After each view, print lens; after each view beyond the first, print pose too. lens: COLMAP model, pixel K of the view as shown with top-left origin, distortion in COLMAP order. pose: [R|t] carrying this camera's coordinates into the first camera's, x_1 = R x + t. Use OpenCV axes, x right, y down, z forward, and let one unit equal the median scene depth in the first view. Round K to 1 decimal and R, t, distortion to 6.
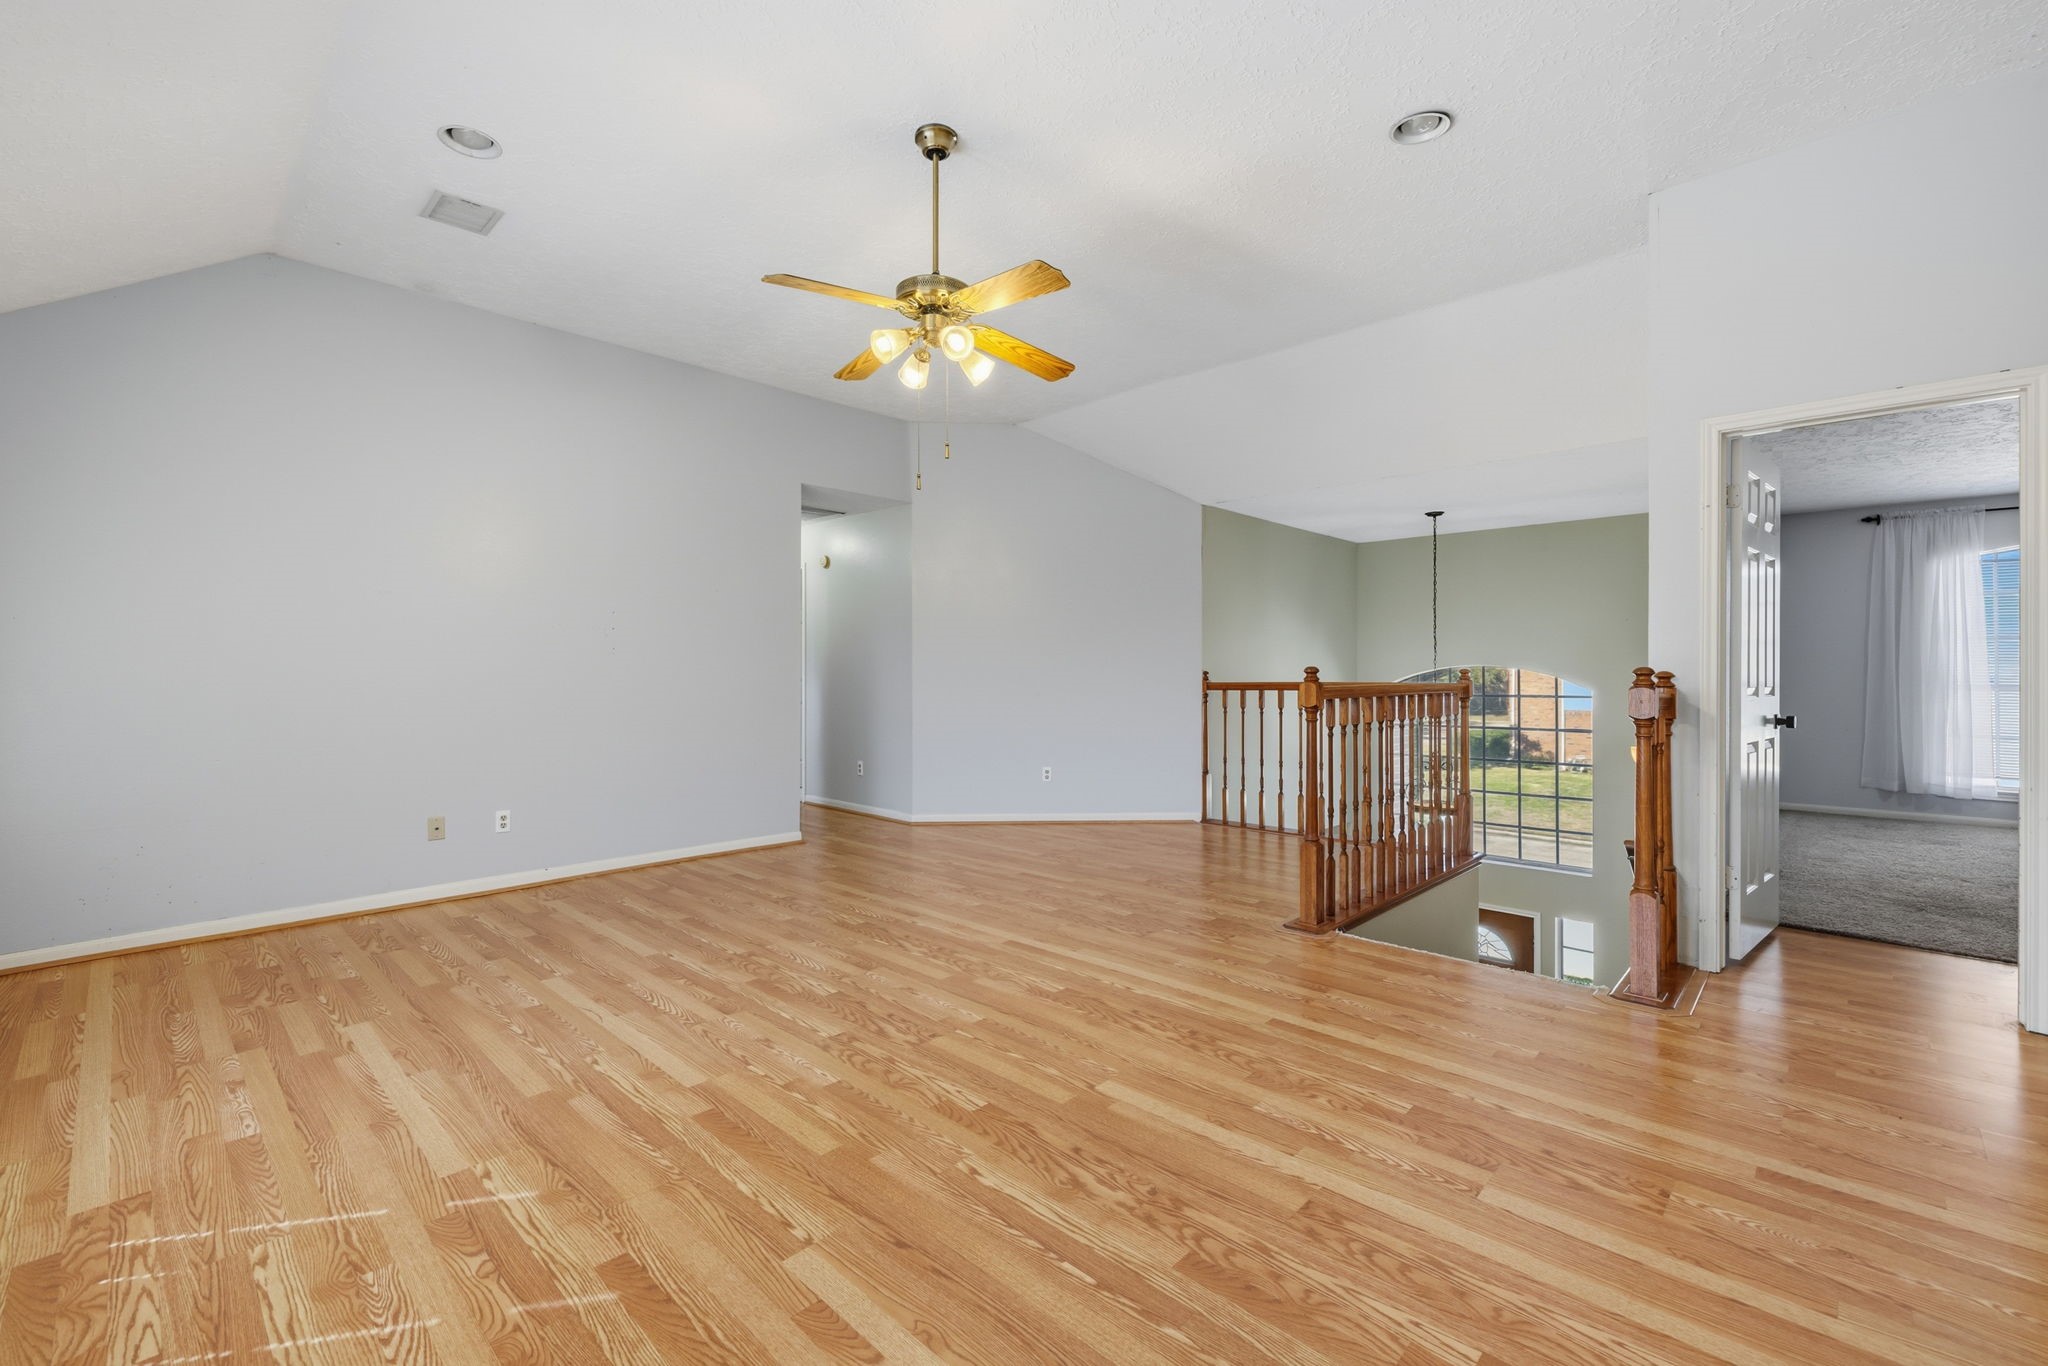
lens RADIAL K [[855.8, 0, 1026.1], [0, 855.8, 679.8], [0, 0, 1]] dist [-0.001578, 0.000278]
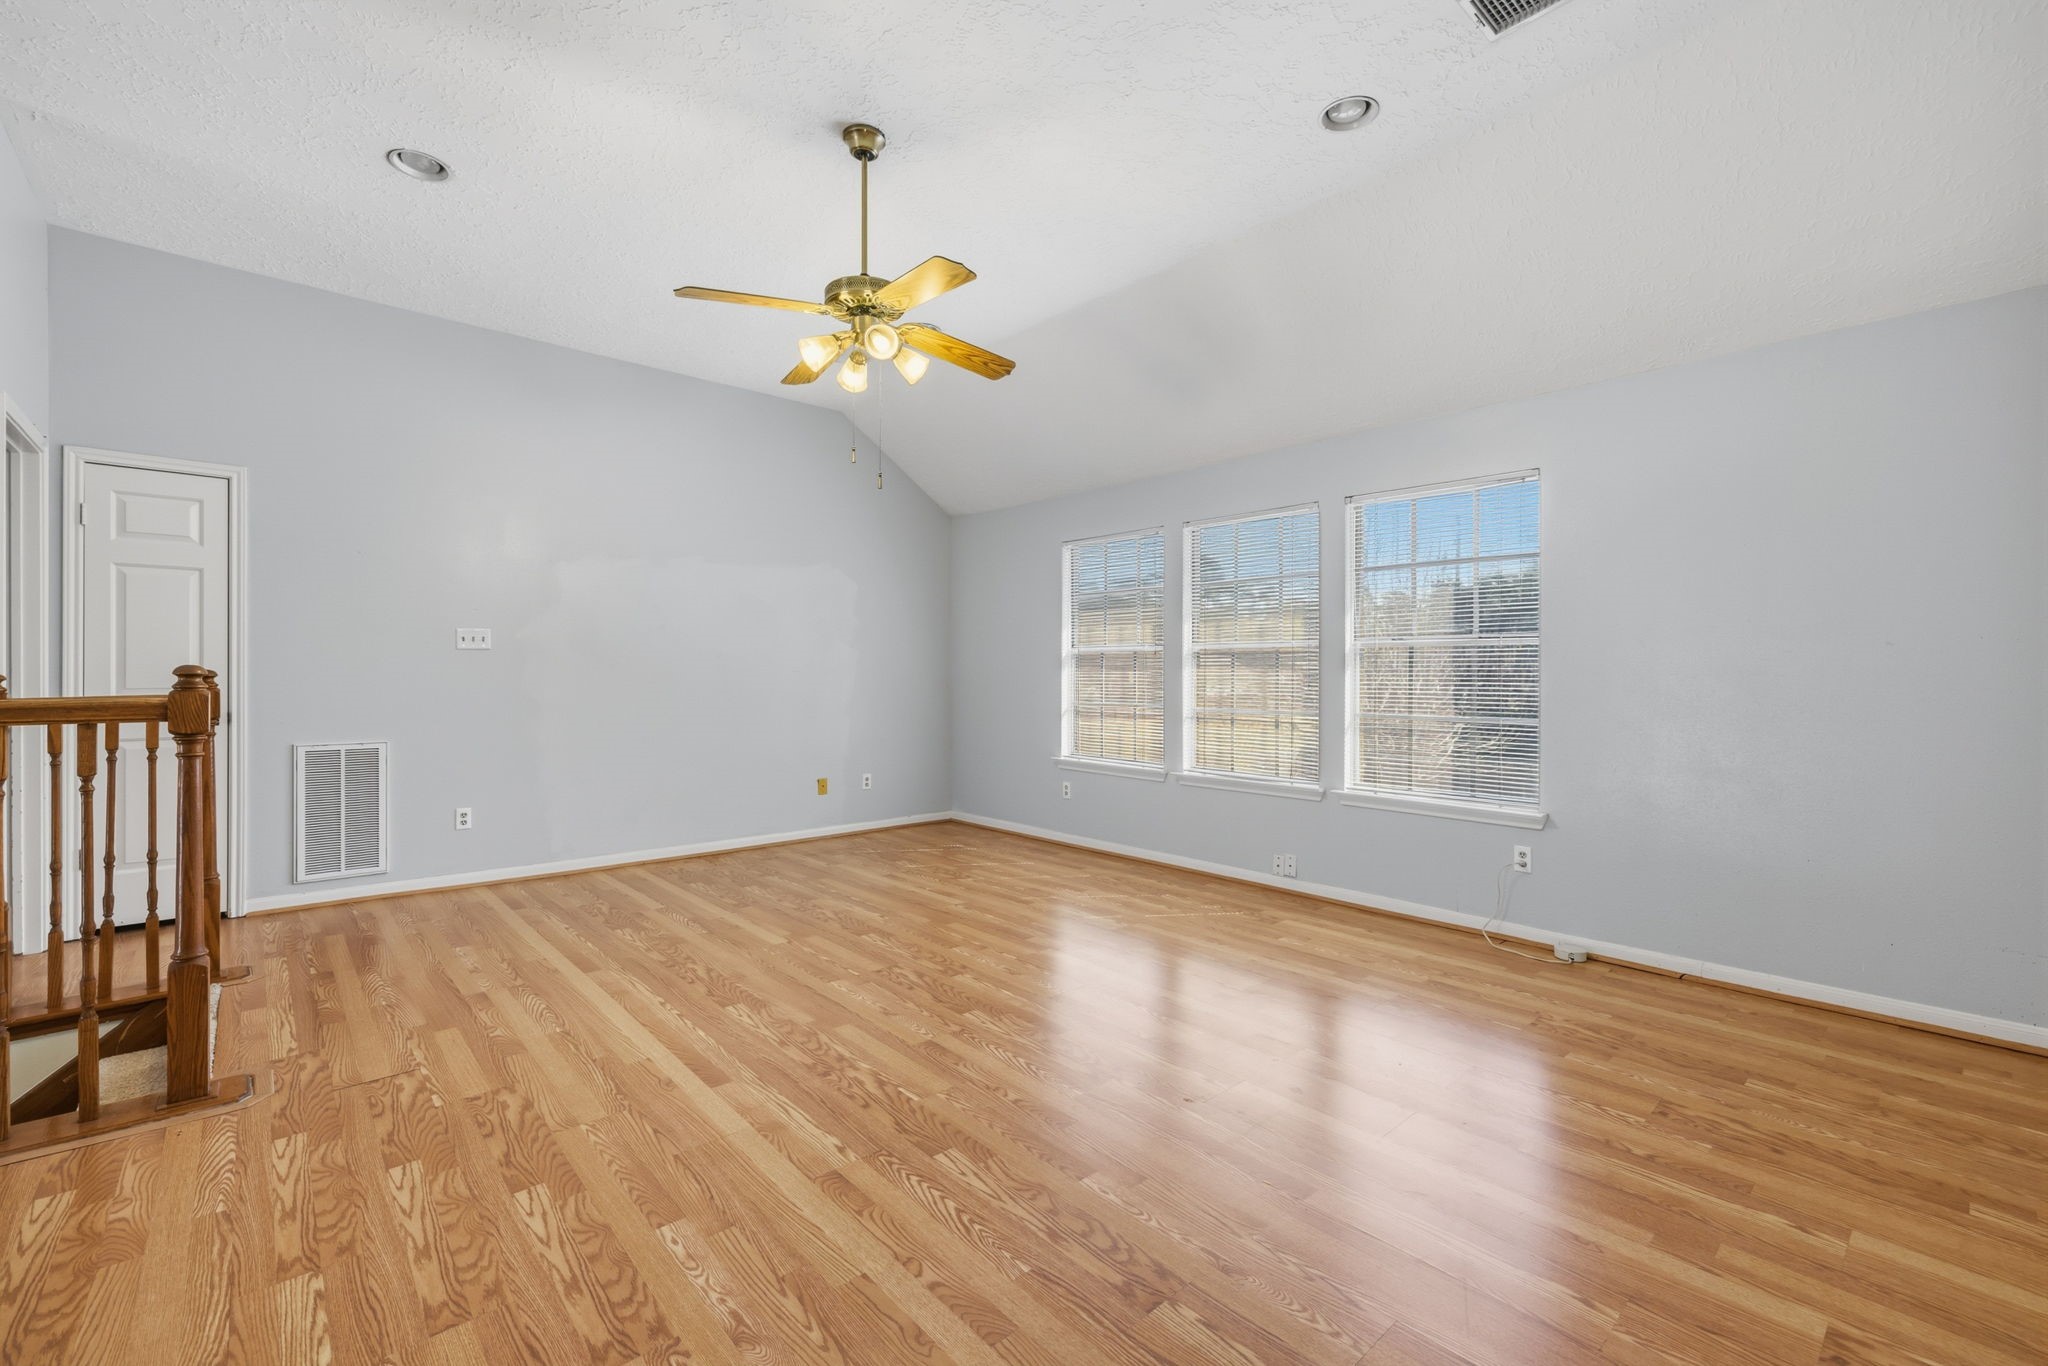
lens RADIAL K [[855.8, 0, 1030.0], [0, 855.8, 674.1], [0, 0, 1]] dist [-0.001578, 0.000278]
pose [[-0.997311, -0.001799, 0.073267, -0.397012], [-0.001265, 0.999972, 0.007342, -0.018602], [-0.073279, 0.007230, -0.997285, 2.115190]]
